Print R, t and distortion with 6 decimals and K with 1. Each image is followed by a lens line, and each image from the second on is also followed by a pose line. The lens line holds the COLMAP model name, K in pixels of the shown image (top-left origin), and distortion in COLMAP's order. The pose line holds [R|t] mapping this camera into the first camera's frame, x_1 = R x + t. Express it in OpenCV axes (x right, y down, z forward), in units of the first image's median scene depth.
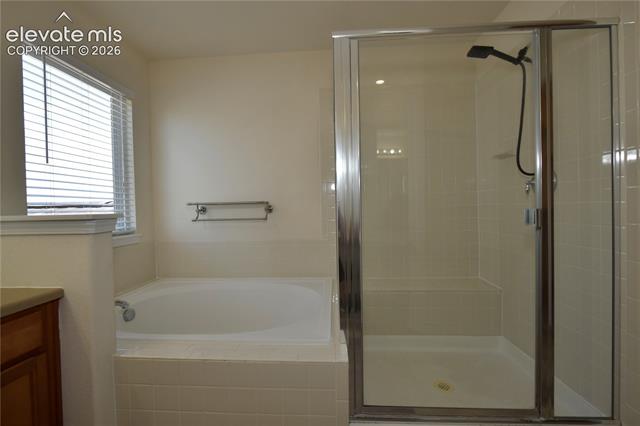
lens RADIAL K [[266.8, 0, 319.2], [0, 266.8, 211.4], [0, 0, 1]] dist [0.003218, -0.000537]
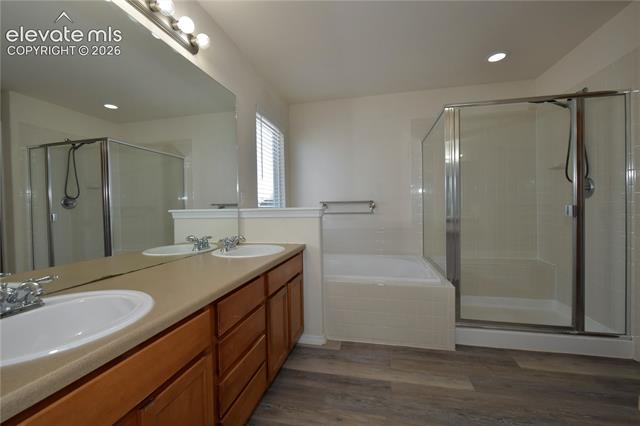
lens RADIAL K [[266.8, 0, 321.6], [0, 266.8, 212.8], [0, 0, 1]] dist [0.003218, -0.000537]
pose [[0.987583, 0.006839, -0.156952, -0.383068], [-0.004528, 0.999876, 0.015076, 0.012810], [0.157036, -0.014178, 0.987491, -0.720767]]
